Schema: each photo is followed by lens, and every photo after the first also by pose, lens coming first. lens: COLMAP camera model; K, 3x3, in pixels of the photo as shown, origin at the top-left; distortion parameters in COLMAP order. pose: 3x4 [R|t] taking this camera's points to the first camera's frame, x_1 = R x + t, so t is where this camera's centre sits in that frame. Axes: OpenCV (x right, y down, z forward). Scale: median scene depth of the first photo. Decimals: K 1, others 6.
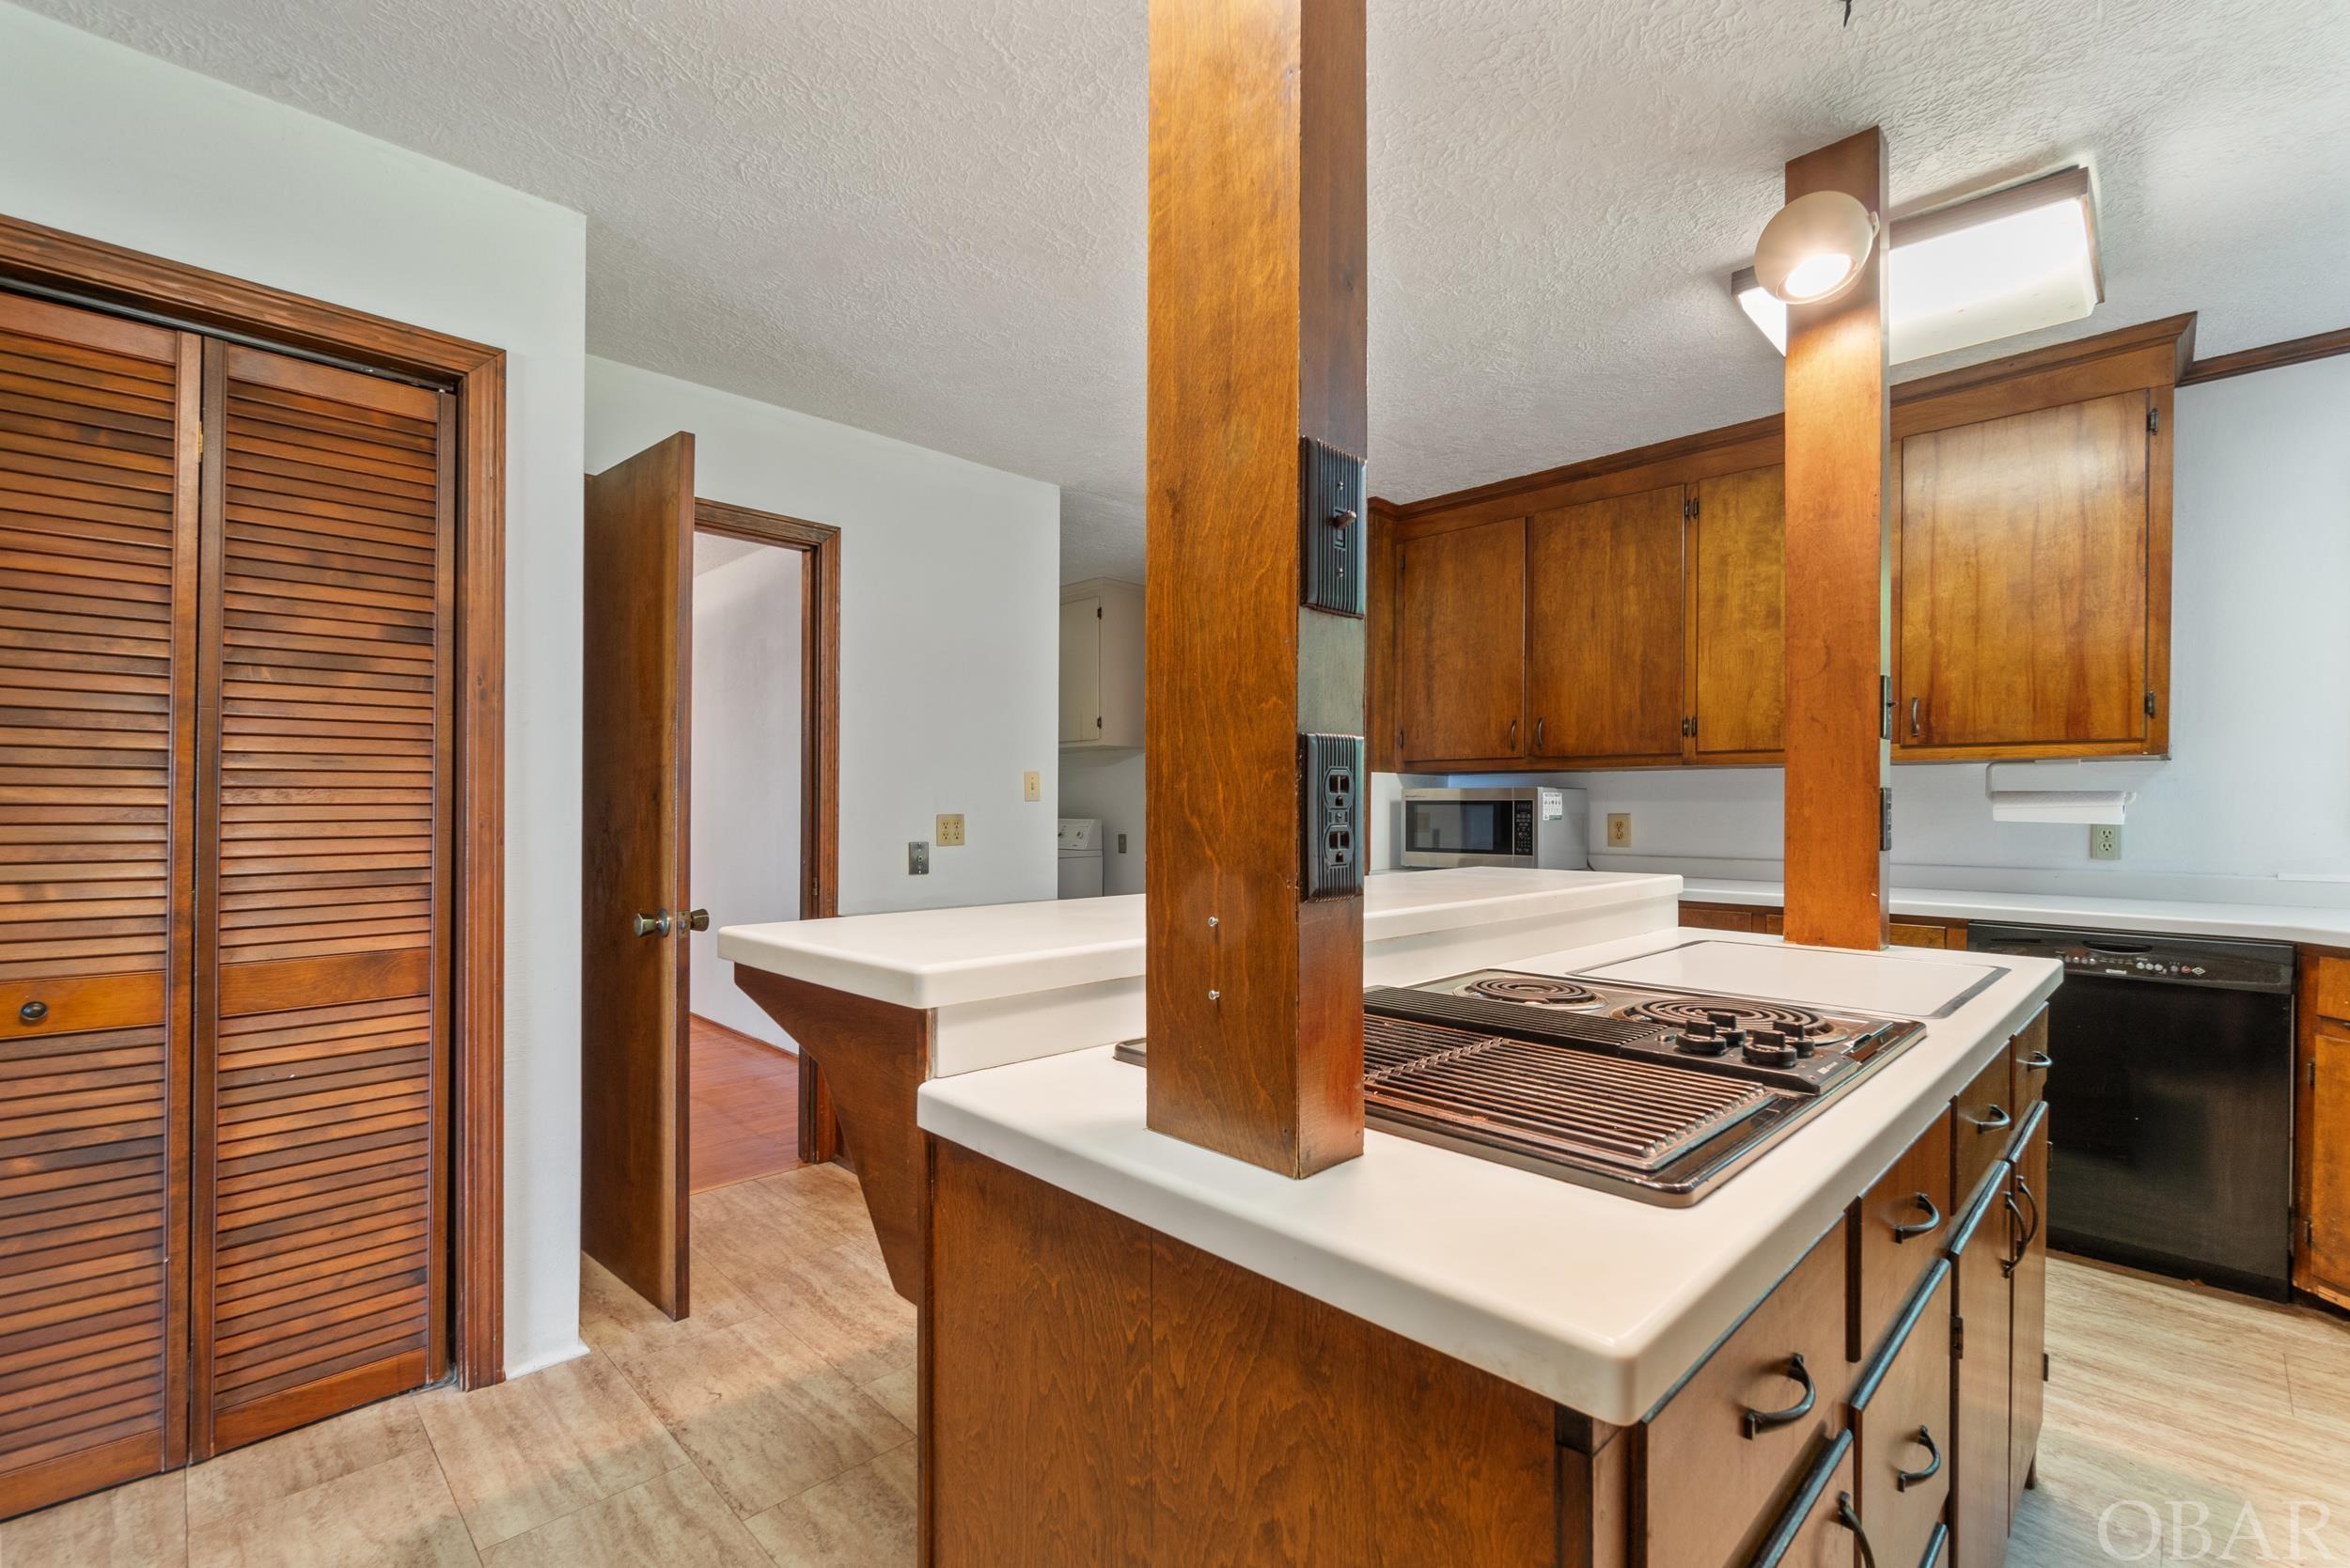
lens RADIAL K [[1027.0, 0, 1166.7], [0, 1027.0, 804.8], [0, 0, 1]] dist [-0.002417, -0.000171]
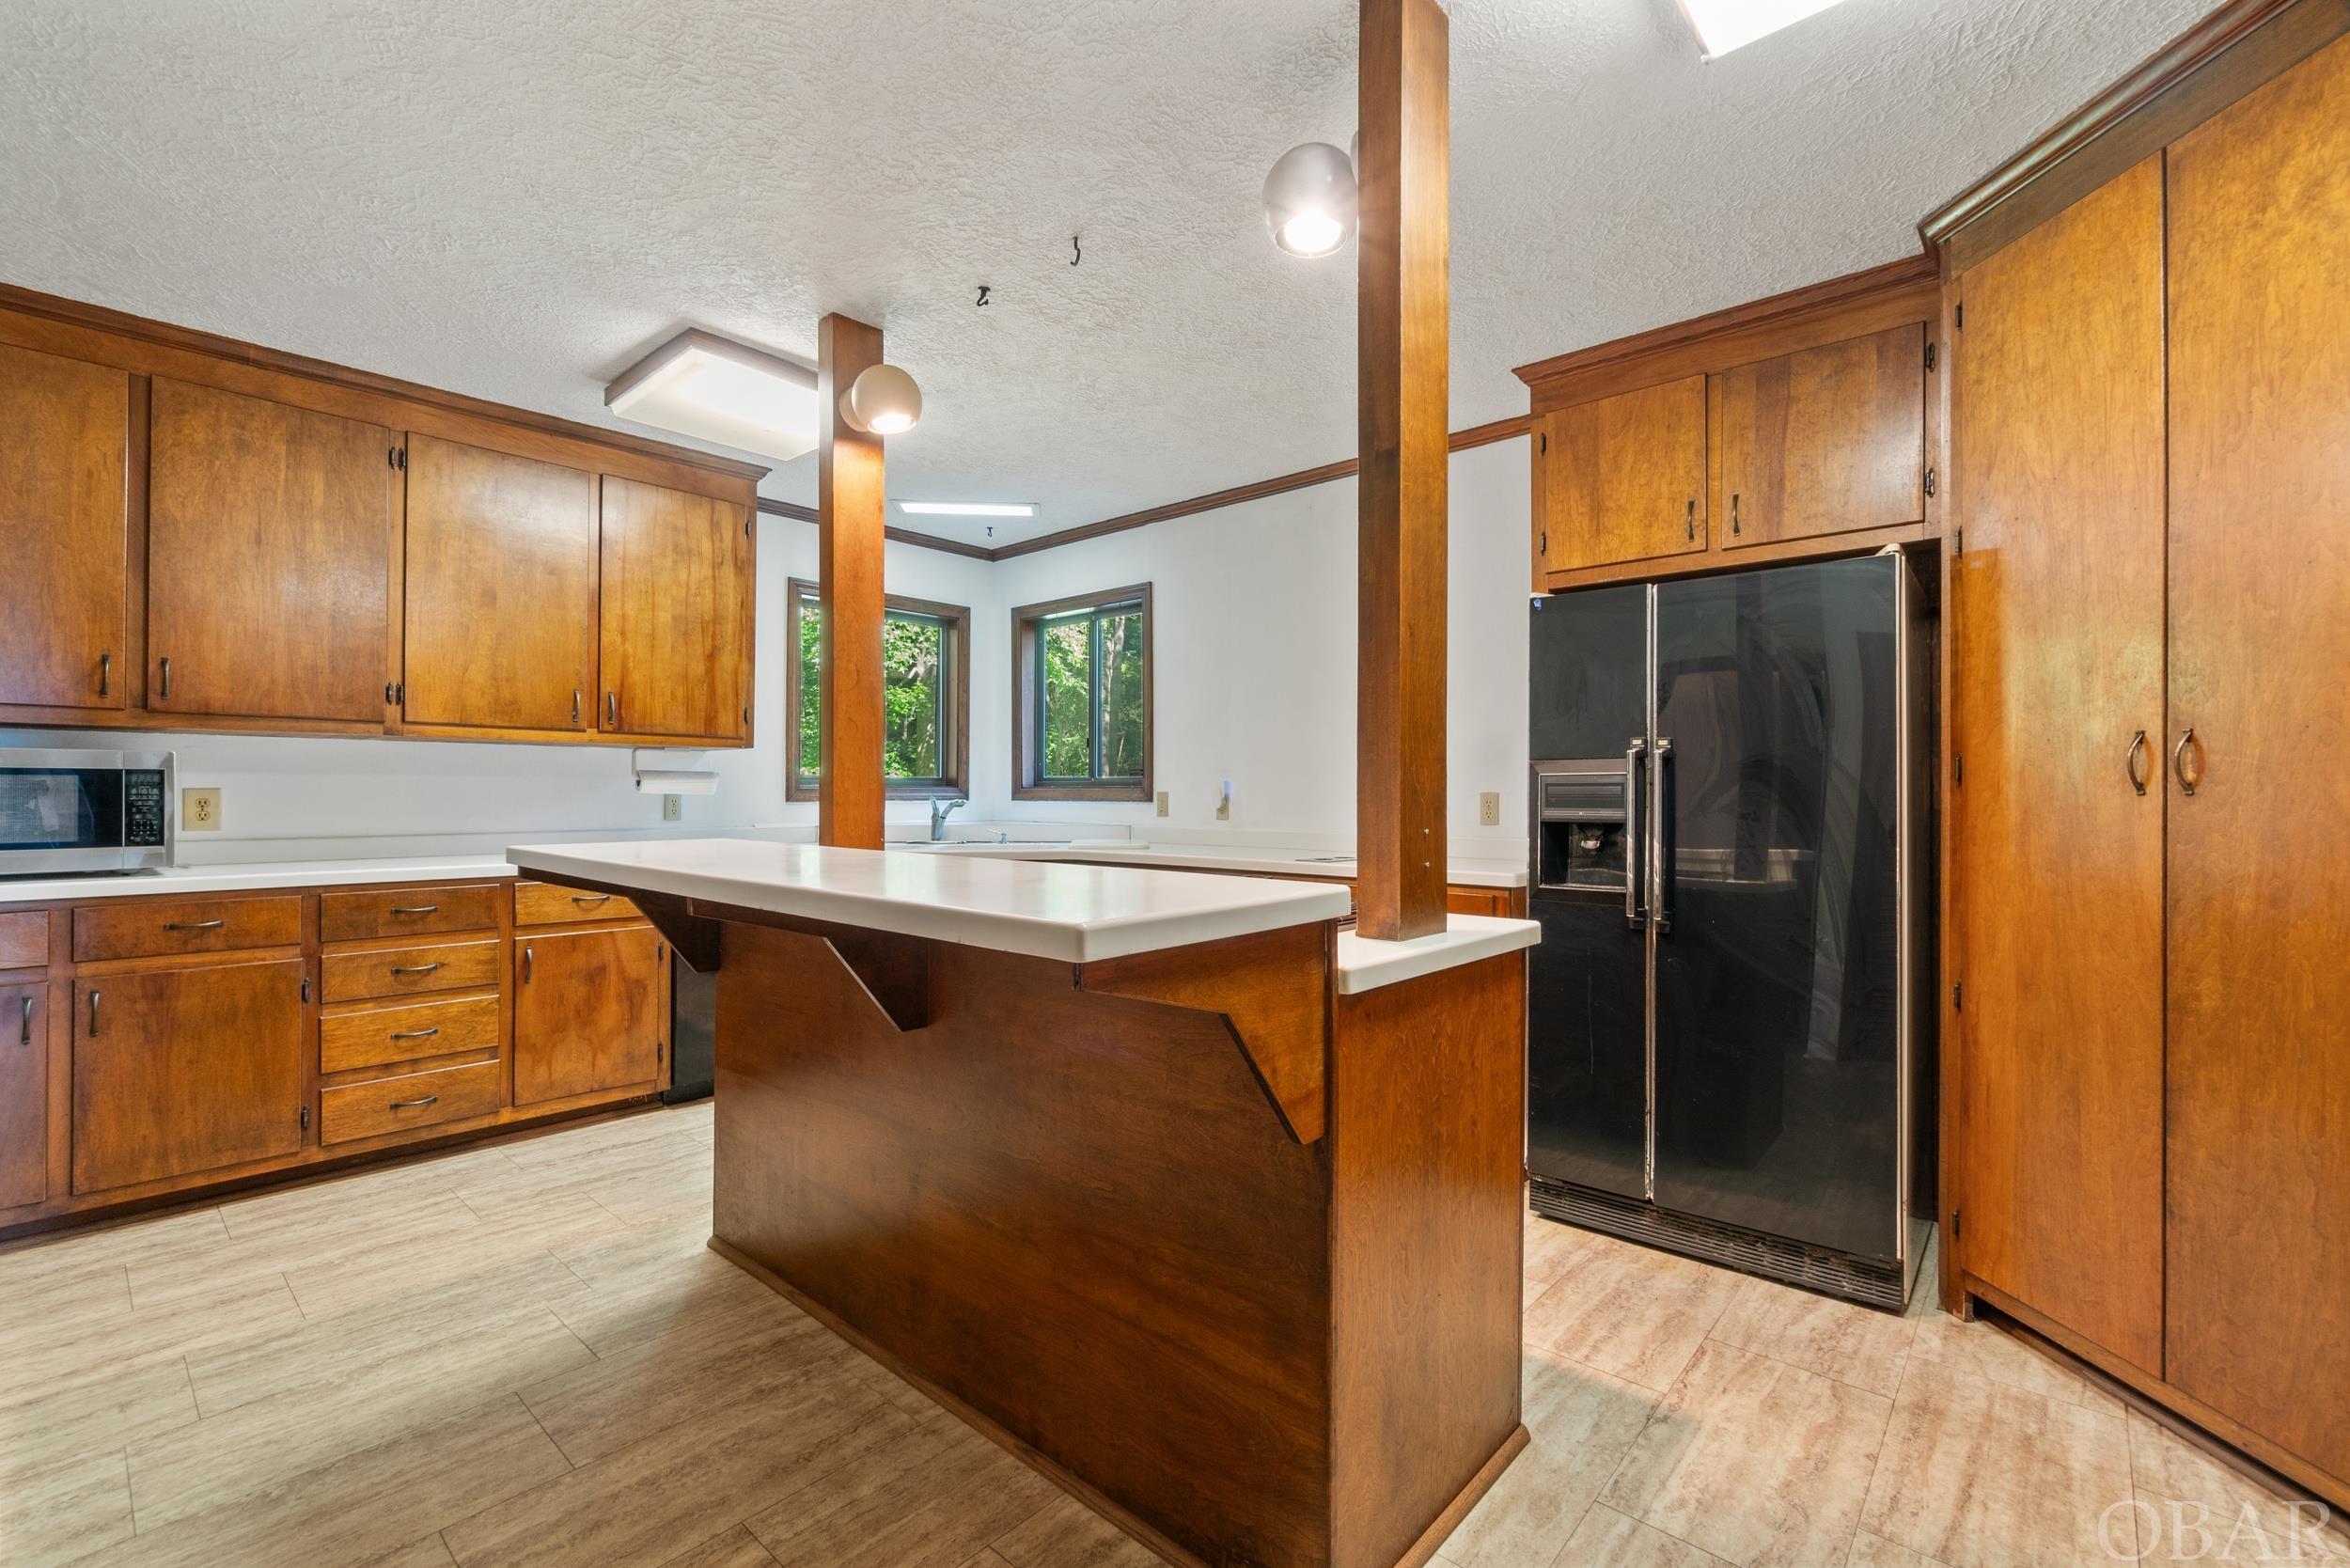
lens RADIAL K [[1027.0, 0, 1166.5], [0, 1027.0, 785.4], [0, 0, 1]] dist [-0.002417, -0.000171]
pose [[-0.061818, 0.002992, 0.998083, -0.474195], [-0.006537, 0.999973, -0.003402, 0.005350], [-0.998066, -0.006735, -0.061797, 0.378397]]
